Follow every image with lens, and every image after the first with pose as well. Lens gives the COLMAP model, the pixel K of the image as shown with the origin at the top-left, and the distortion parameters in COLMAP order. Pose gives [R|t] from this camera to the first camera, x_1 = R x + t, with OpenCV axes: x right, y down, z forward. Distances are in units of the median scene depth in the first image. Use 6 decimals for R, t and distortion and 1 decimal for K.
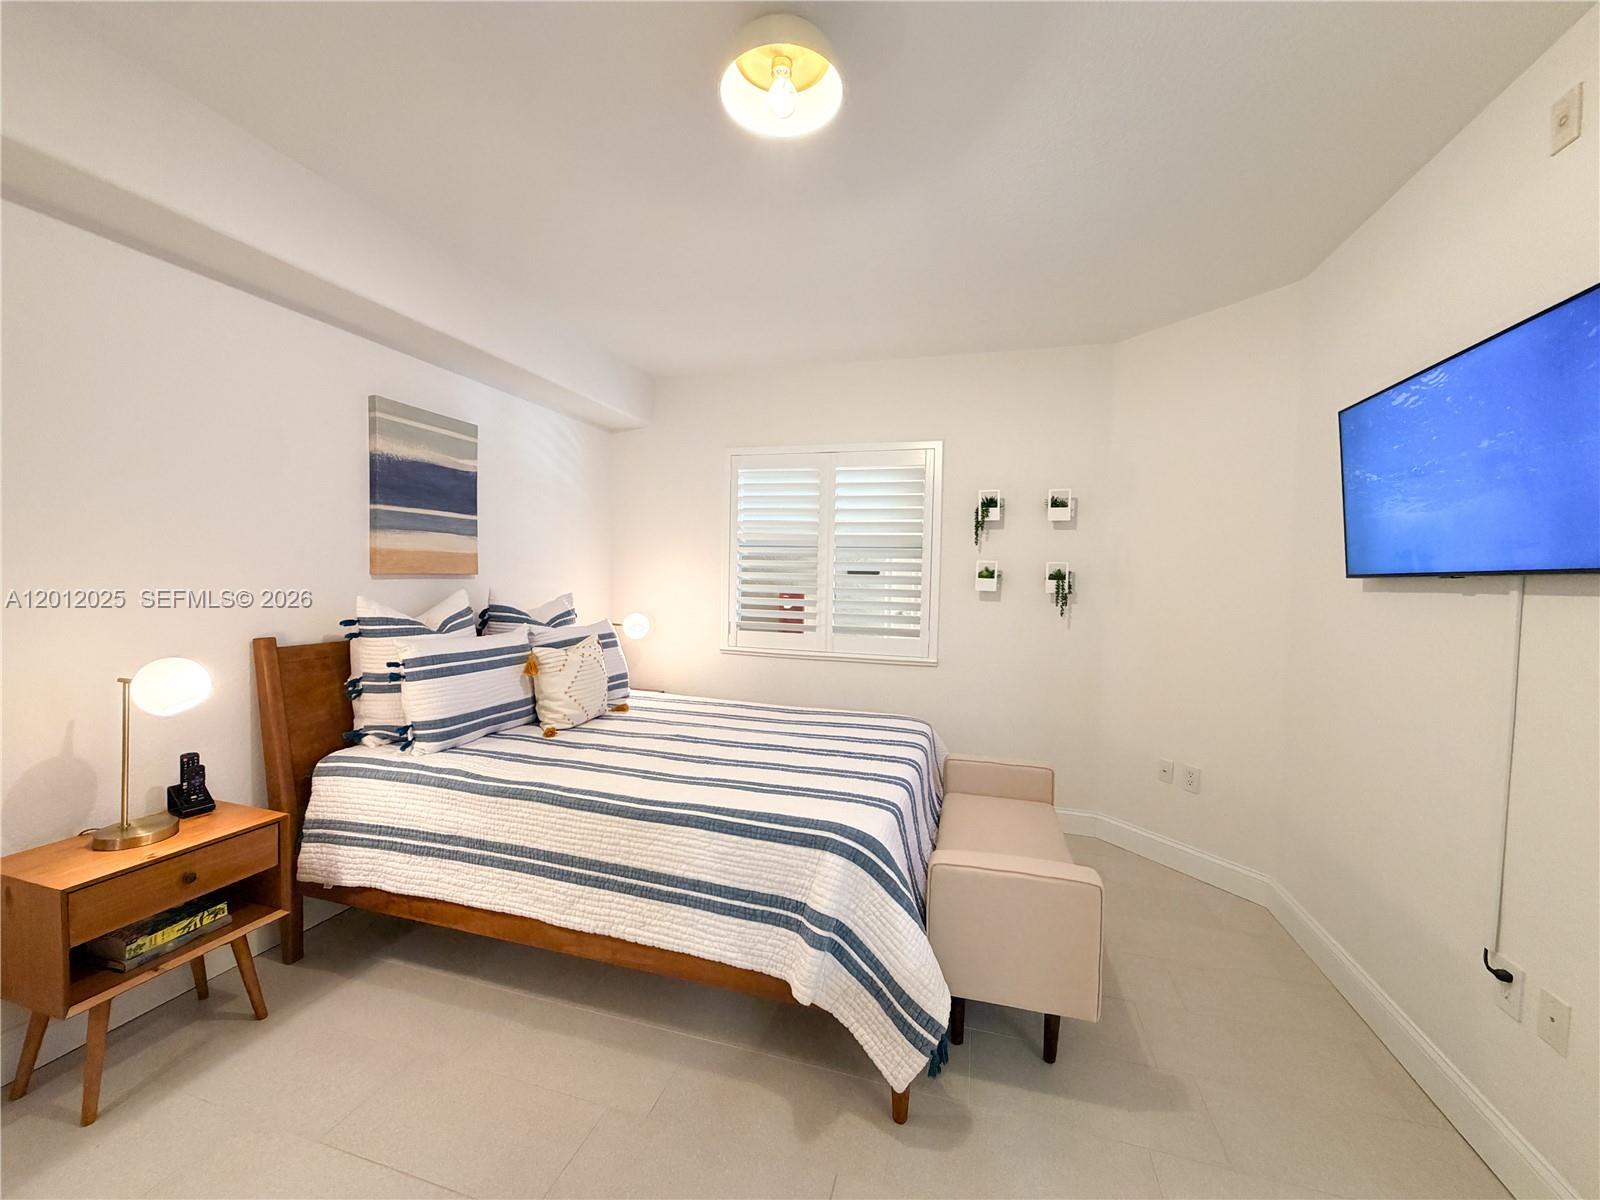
lens RADIAL K [[640.1, 0, 797.4], [0, 640.1, 602.0], [0, 0, 1]] dist [-0.000115, -0.000443]
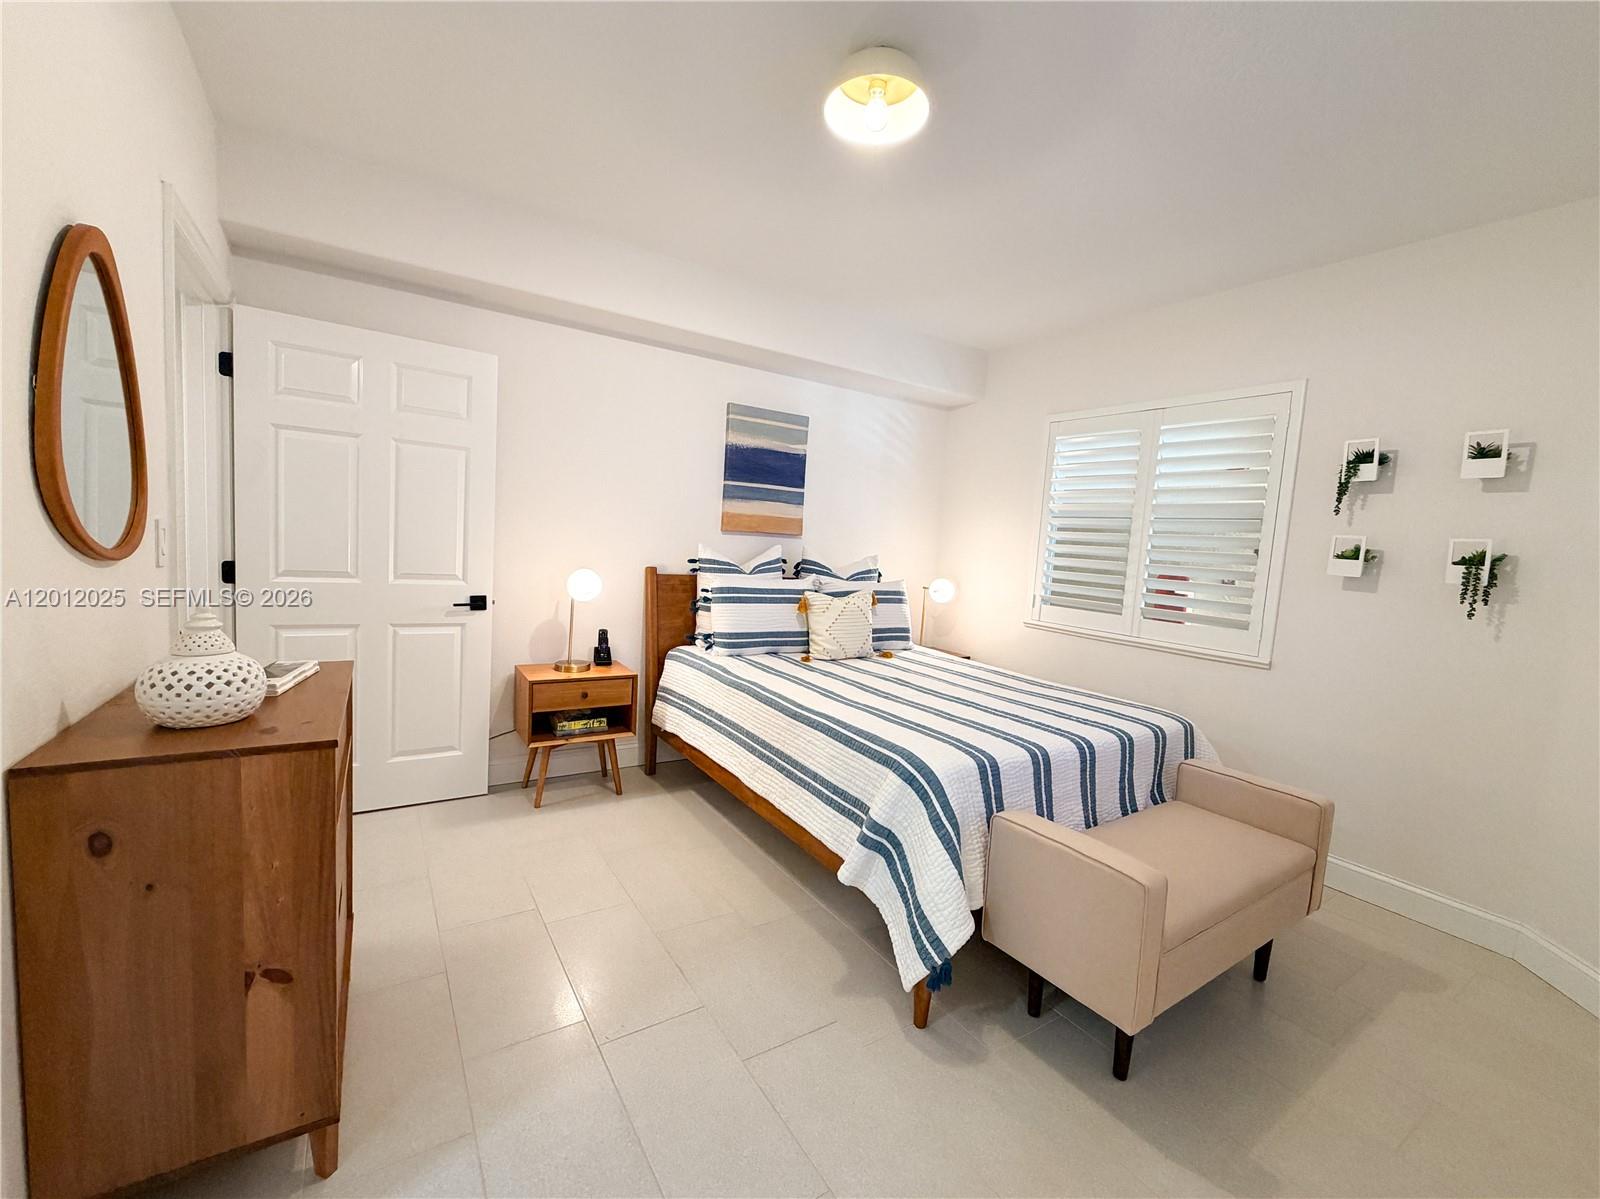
lens RADIAL K [[666.4, 0, 800.0], [0, 666.4, 599.5], [0, 0, 1]] dist [0.001665, 0.000218]
pose [[0.757583, 0.085405, -0.647127, 0.462986], [-0.074459, 0.996239, 0.044311, 0.032387], [0.648478, 0.014615, 0.761093, -0.007795]]
